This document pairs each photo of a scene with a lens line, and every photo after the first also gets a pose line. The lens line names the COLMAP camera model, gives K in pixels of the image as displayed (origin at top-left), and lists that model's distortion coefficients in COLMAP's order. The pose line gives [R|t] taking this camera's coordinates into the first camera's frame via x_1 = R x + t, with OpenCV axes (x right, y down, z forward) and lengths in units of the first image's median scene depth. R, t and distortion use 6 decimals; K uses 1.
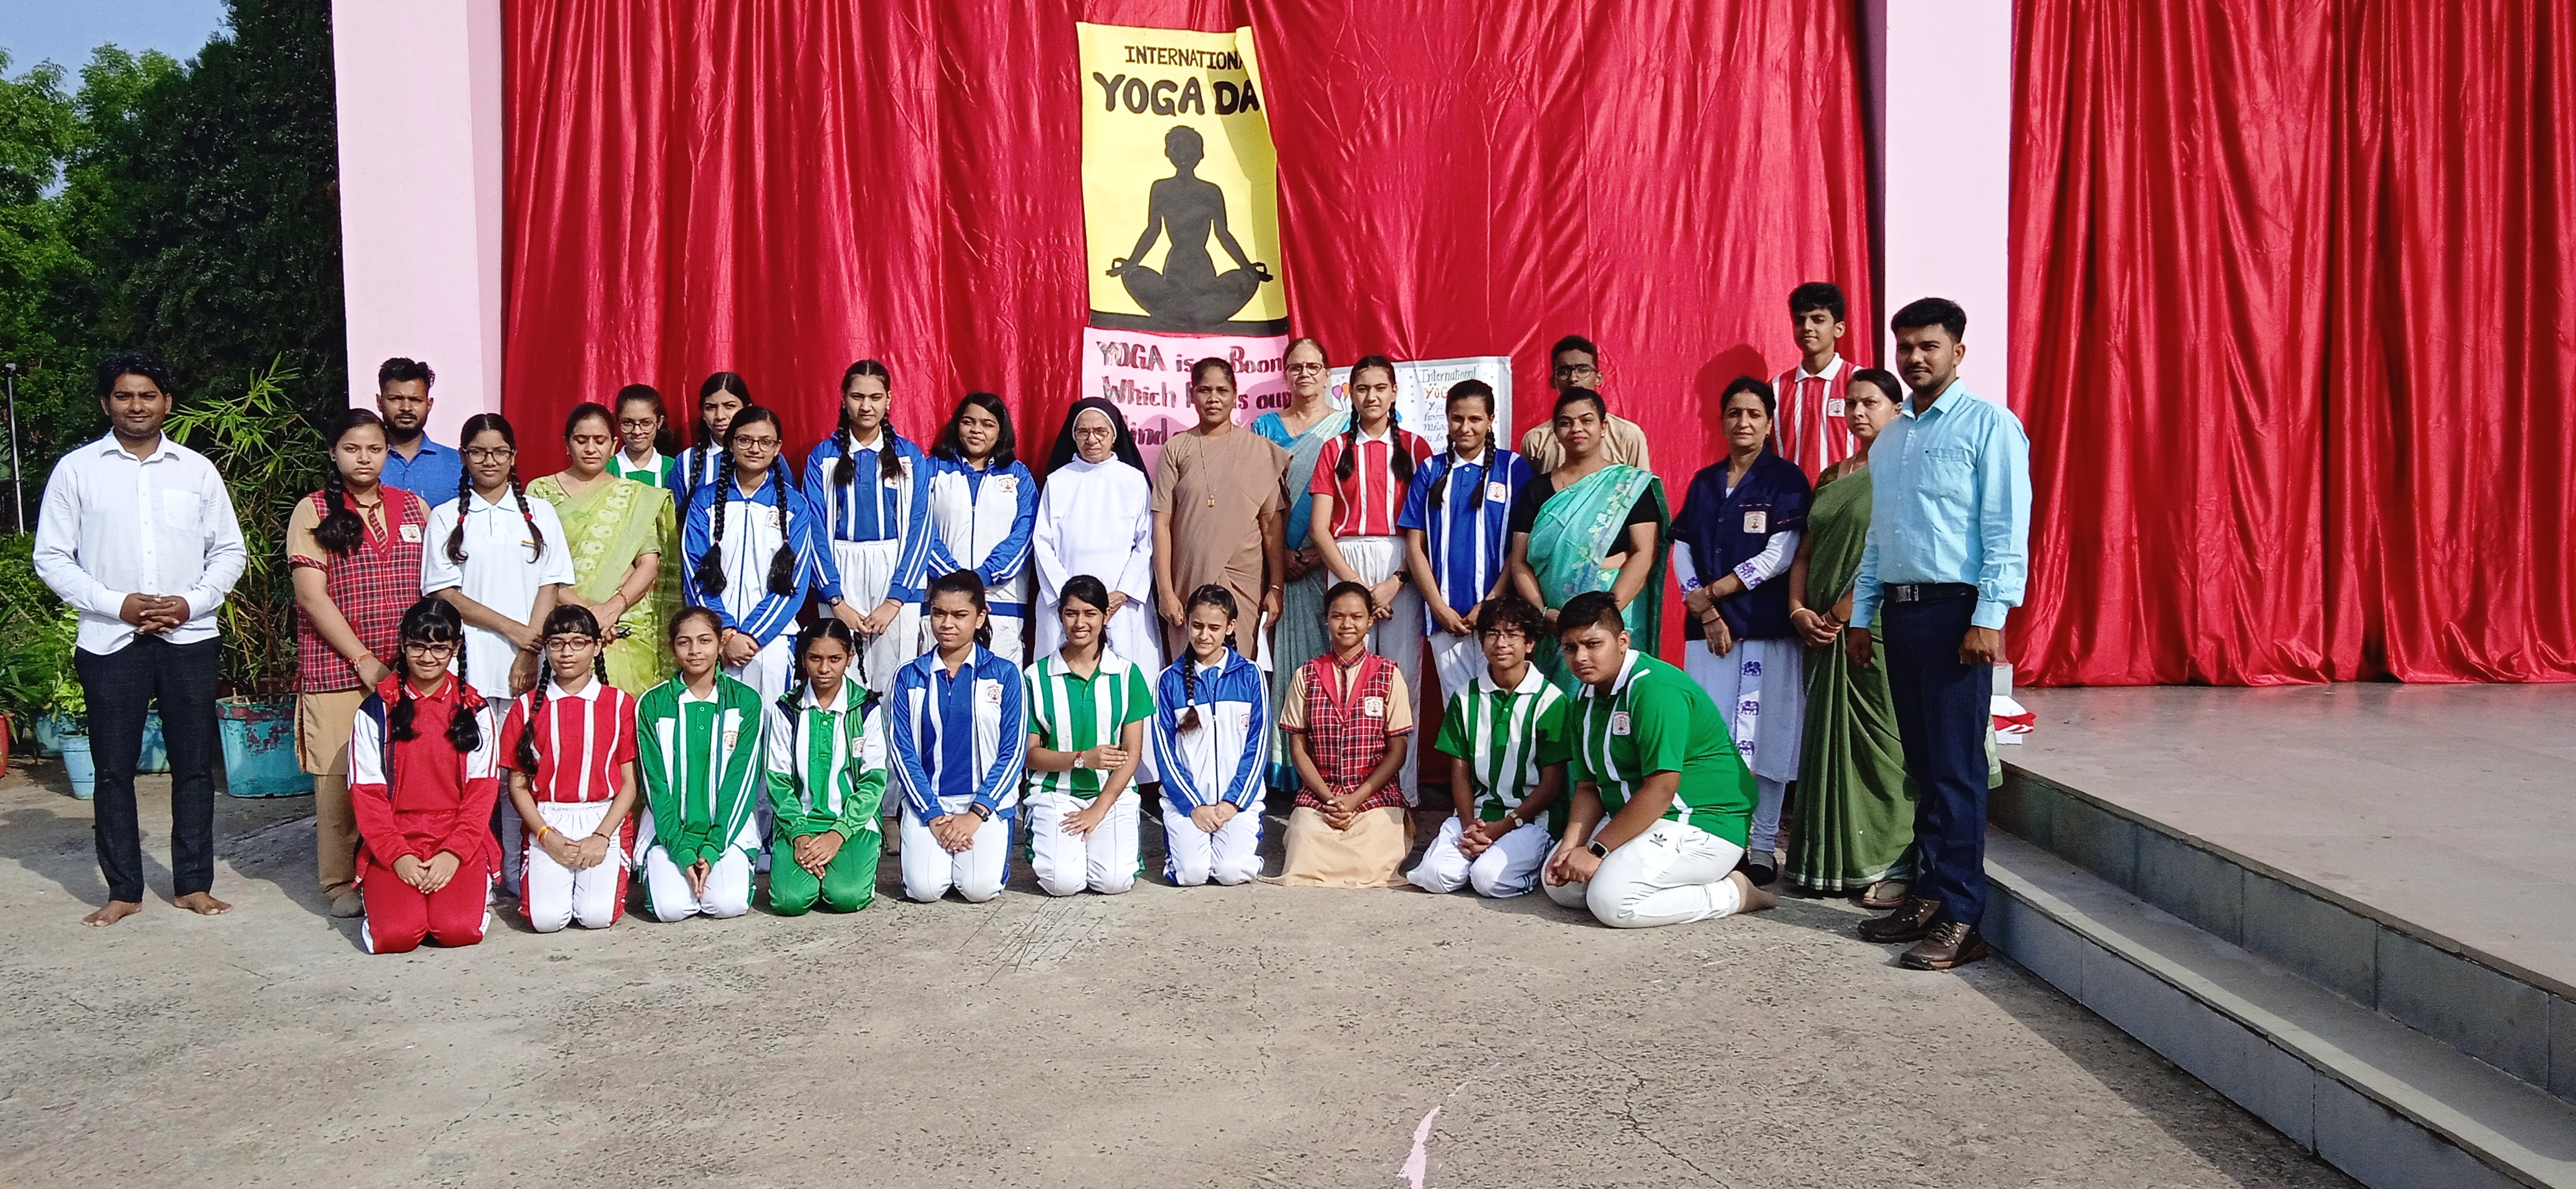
lens RADIAL K [[2082.0, 0, 1230.7], [0, 2082.0, 656.8], [0, 0, 1]] dist [0.084768, -0.132783]
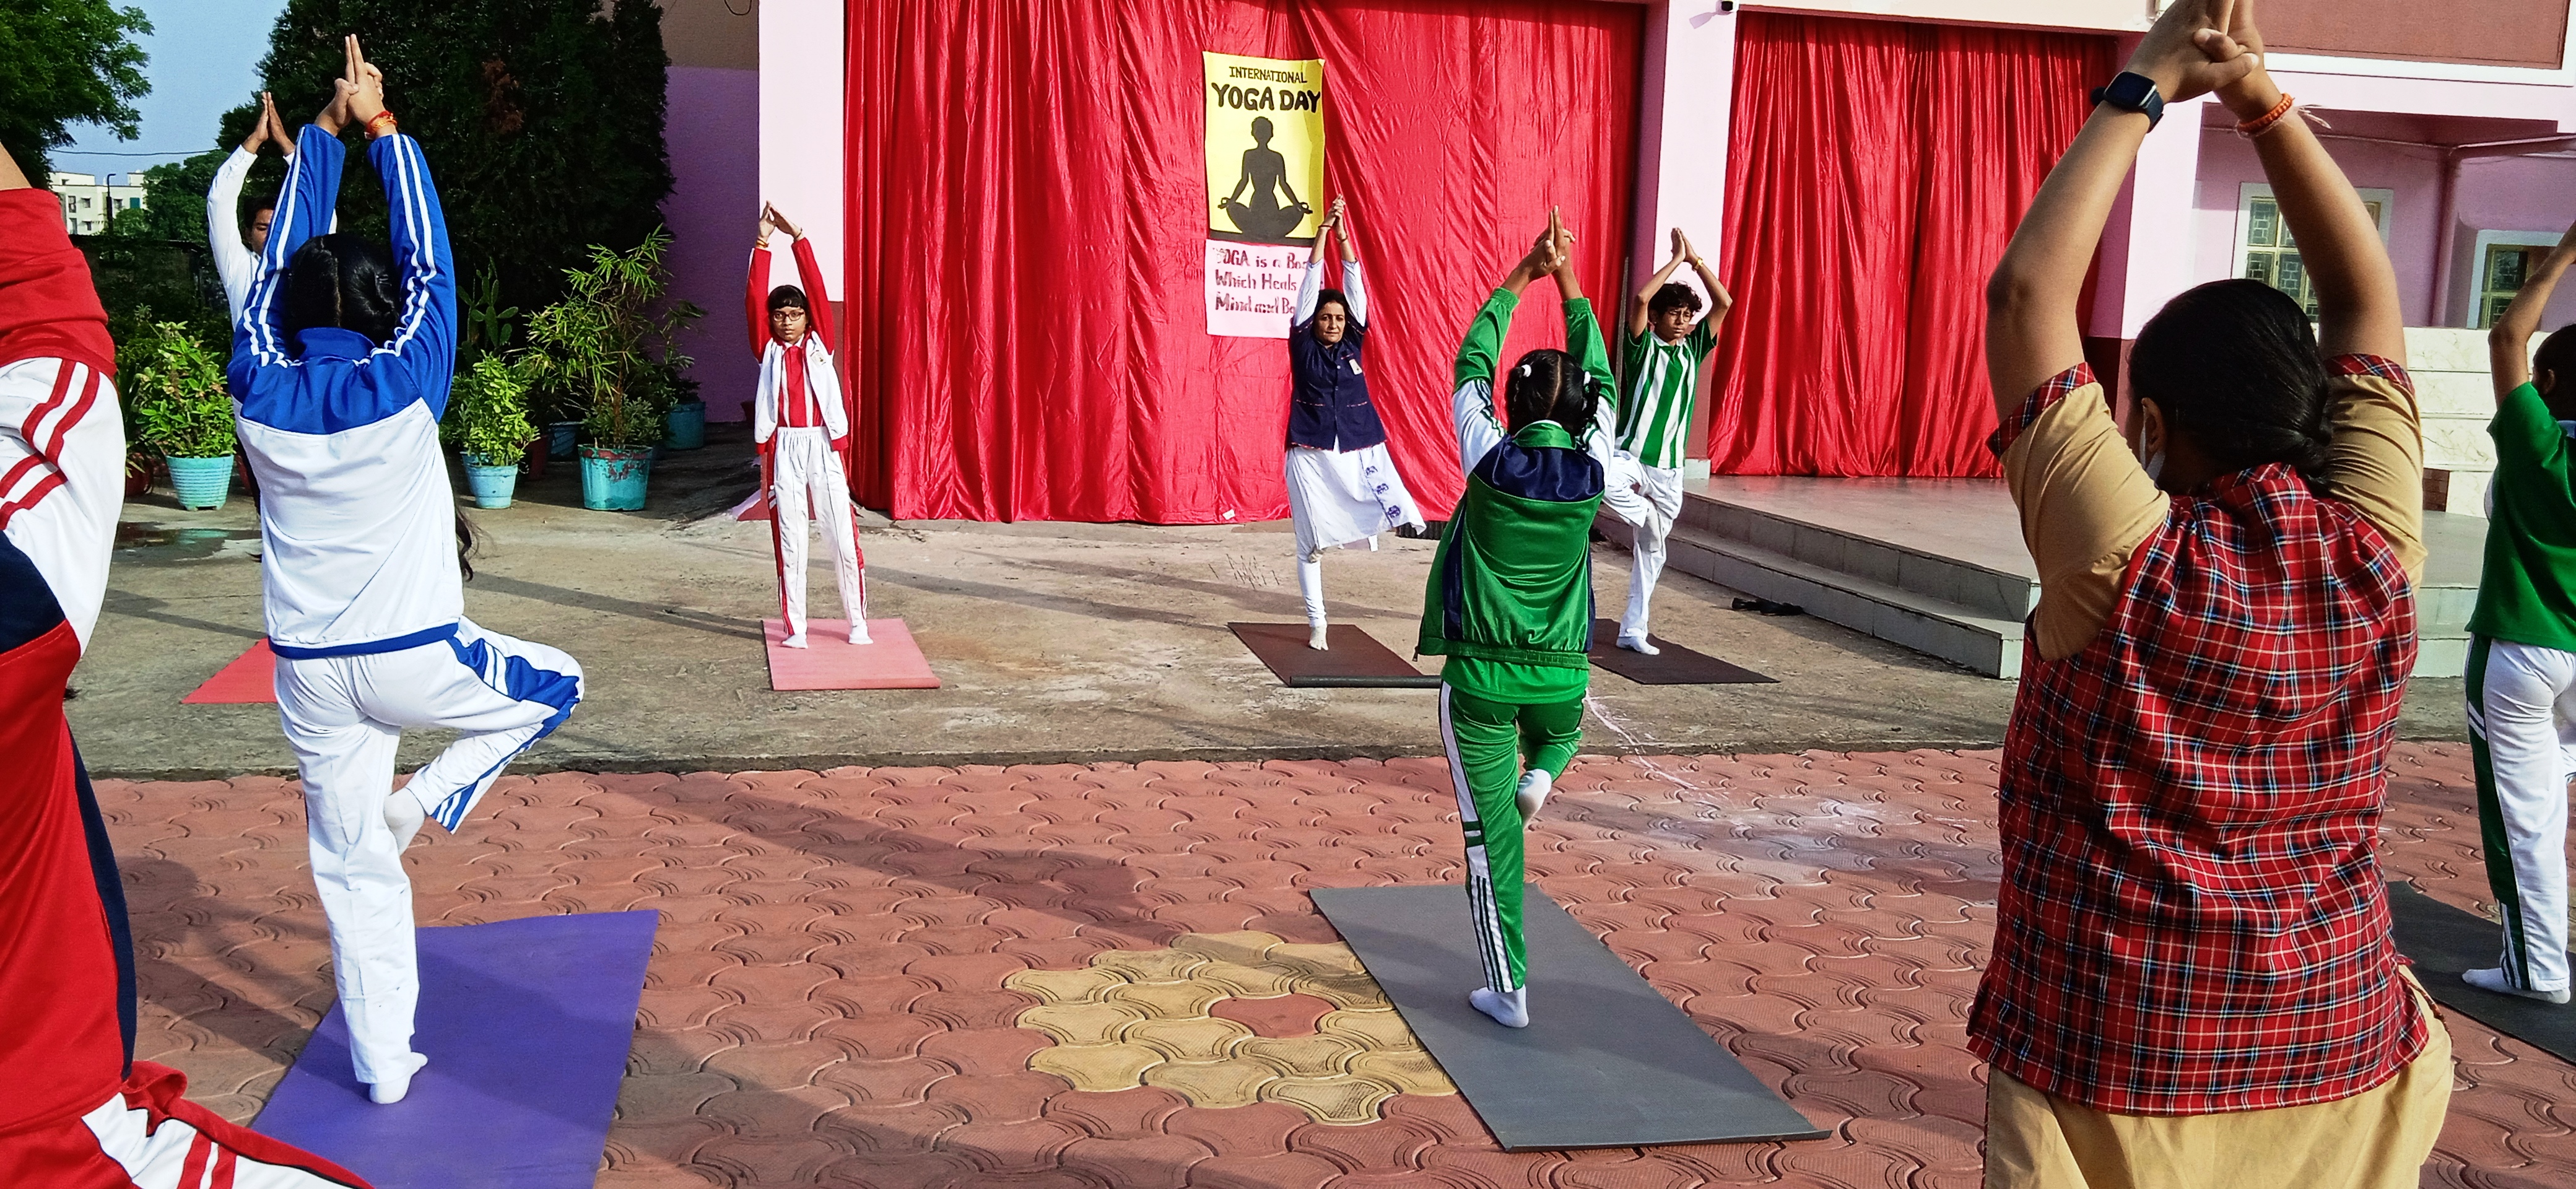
lens RADIAL K [[2082.0, 0, 1230.7], [0, 2082.0, 656.8], [0, 0, 1]] dist [0.084768, -0.132783]
pose [[0.981886, -0.003288, 0.189444, -0.364094], [-0.016181, 0.994741, 0.101132, 0.005102], [-0.188780, -0.102365, 0.976670, -0.663556]]
